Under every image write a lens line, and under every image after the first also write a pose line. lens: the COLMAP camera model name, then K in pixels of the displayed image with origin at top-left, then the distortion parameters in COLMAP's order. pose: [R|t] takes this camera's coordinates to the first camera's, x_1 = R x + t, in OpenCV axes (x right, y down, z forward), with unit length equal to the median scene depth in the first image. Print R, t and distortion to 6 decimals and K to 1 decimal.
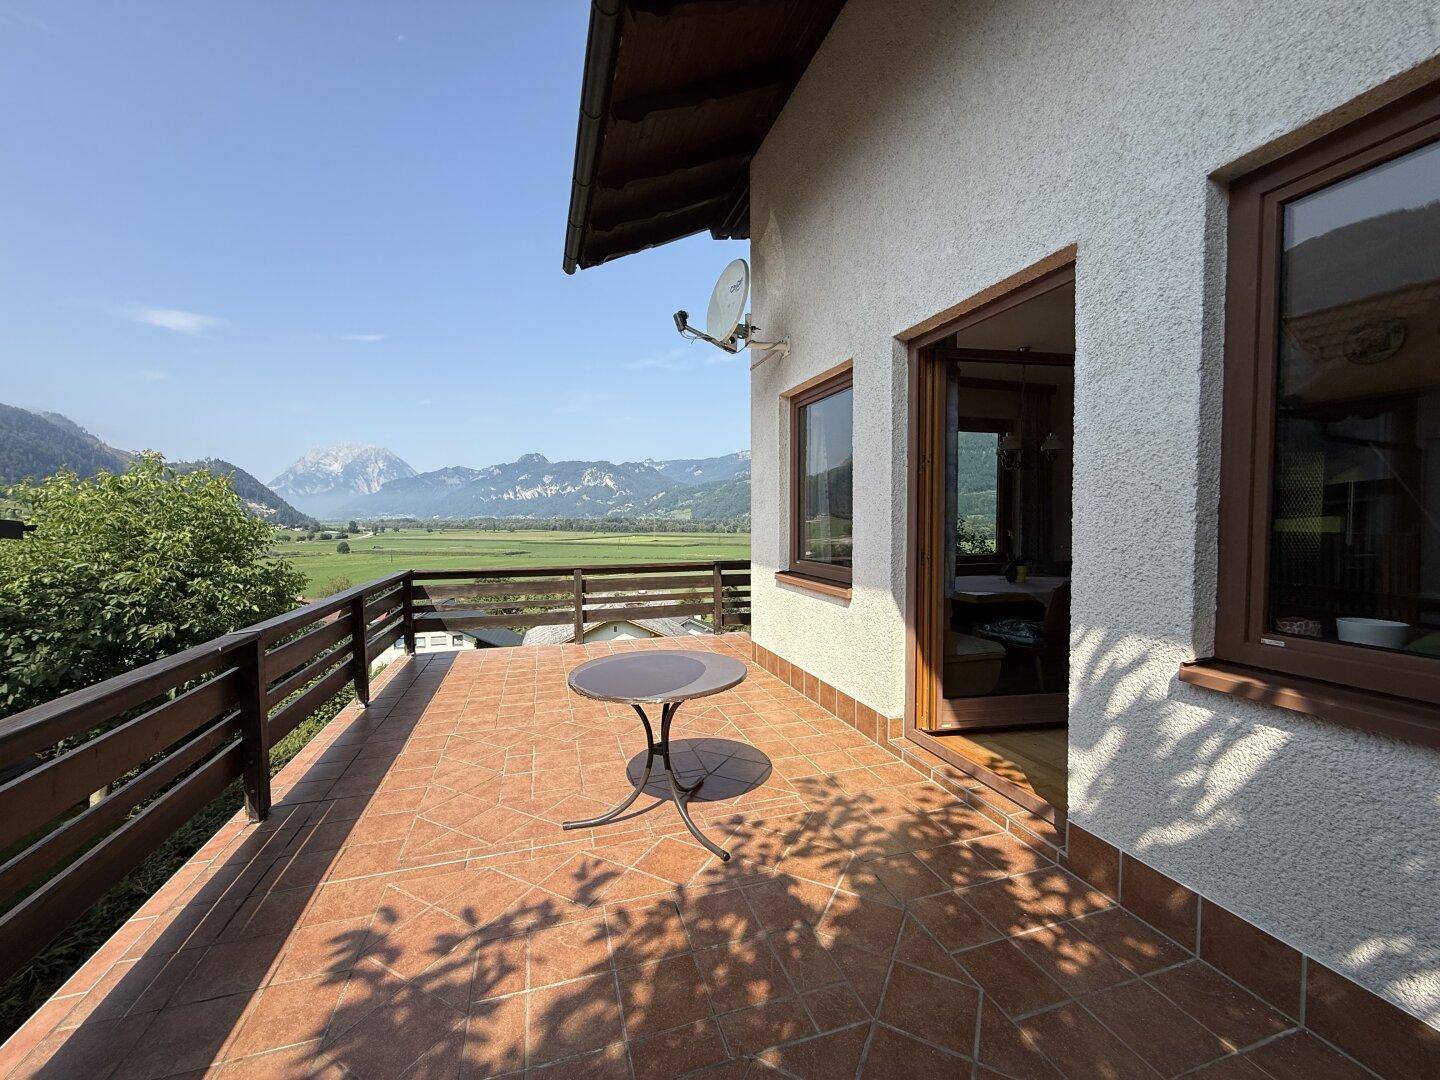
lens RADIAL K [[573.5, 0, 713.4], [0, 573.5, 540.4], [0, 0, 1]] dist [-0.000812, -0.000381]
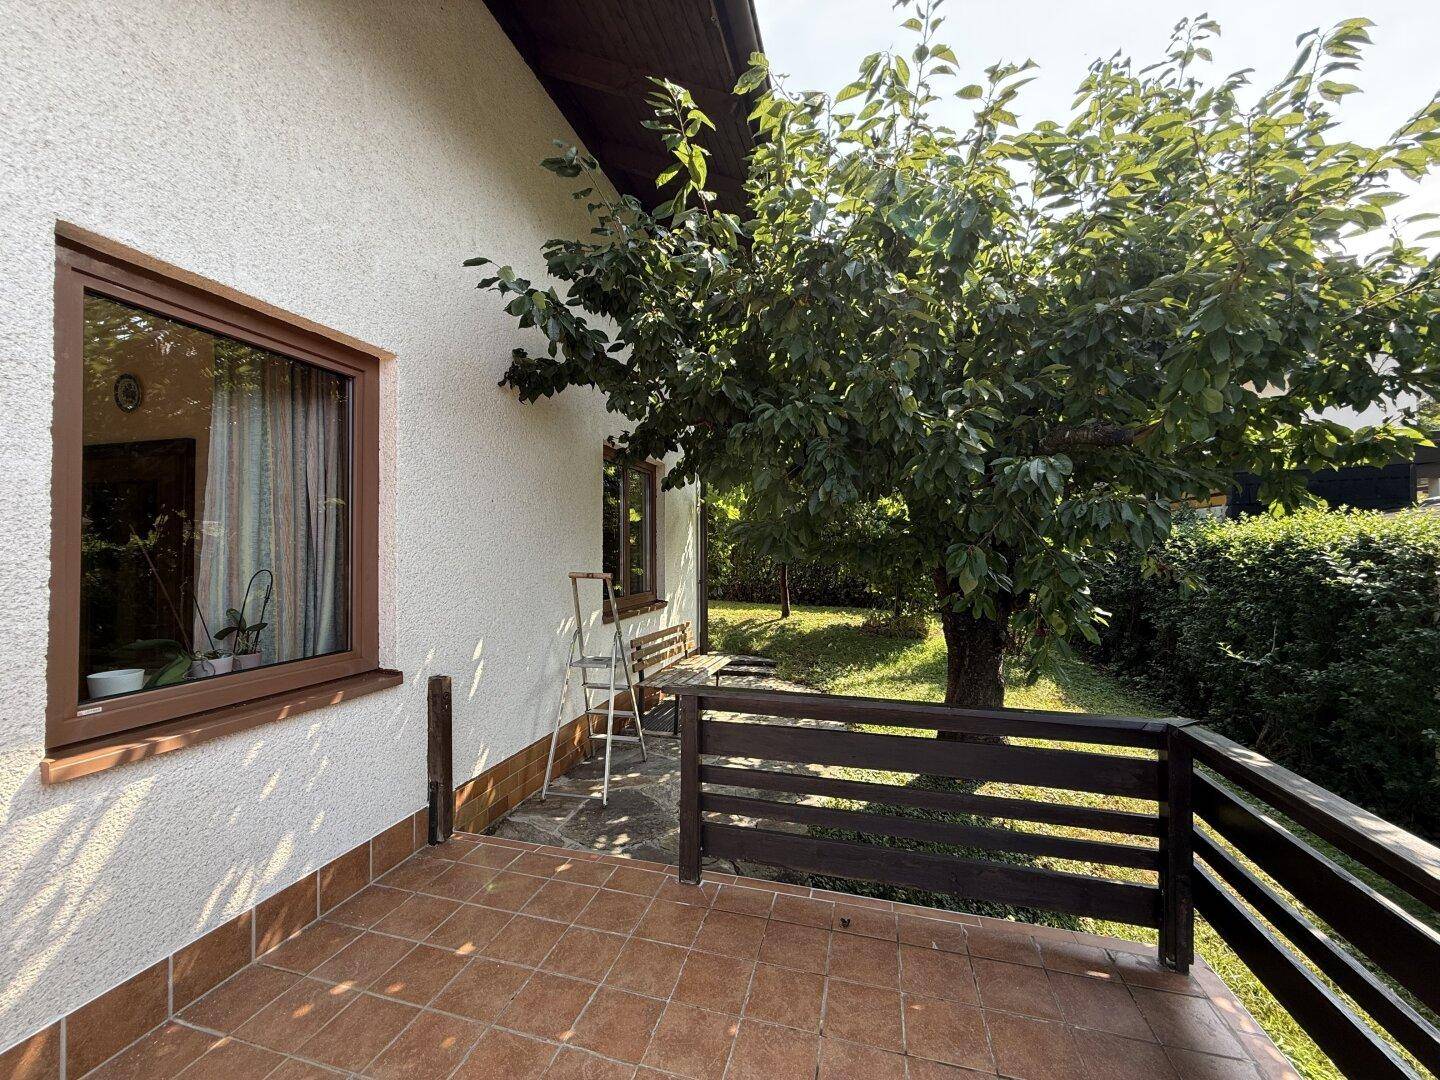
lens RADIAL K [[573.5, 0, 713.4], [0, 573.5, 540.4], [0, 0, 1]] dist [-0.000812, -0.000381]
pose [[-0.844130, 0.014915, 0.535931, -0.514071], [0.028577, 0.999444, 0.017196, -0.112800], [-0.535377, 0.029830, -0.844087, 1.249622]]
